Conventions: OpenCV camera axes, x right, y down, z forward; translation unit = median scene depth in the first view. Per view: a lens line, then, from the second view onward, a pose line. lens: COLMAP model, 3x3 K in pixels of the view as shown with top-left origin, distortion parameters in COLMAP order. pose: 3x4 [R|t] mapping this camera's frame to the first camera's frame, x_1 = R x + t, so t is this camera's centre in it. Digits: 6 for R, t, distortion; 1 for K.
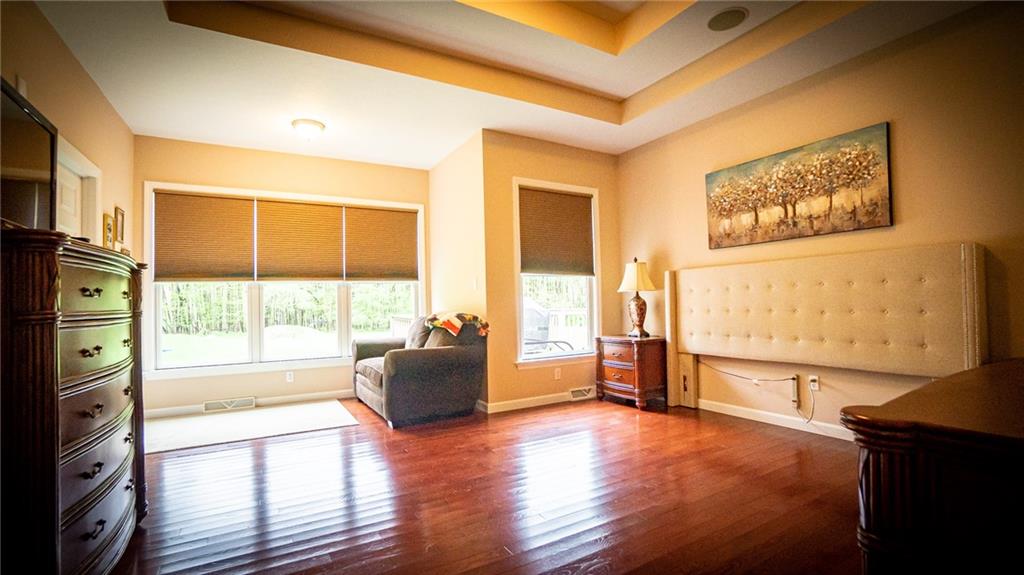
lens RADIAL K [[453.0, 0, 503.7], [0, 453.0, 291.0], [0, 0, 1]] dist [-0.033810, 0.000466]
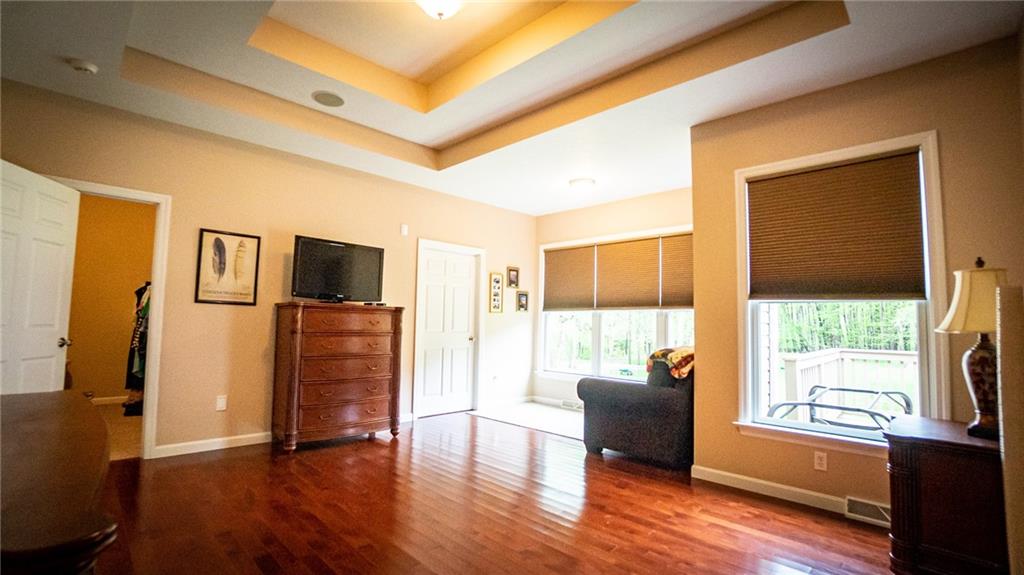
lens RADIAL K [[453.0, 0, 503.4], [0, 453.0, 285.4], [0, 0, 1]] dist [-0.033810, 0.000466]
pose [[0.265882, -0.053453, -0.962522, 0.613588], [-0.000471, 0.998454, -0.055579, -0.022055], [0.964005, 0.015231, 0.265446, 0.434363]]
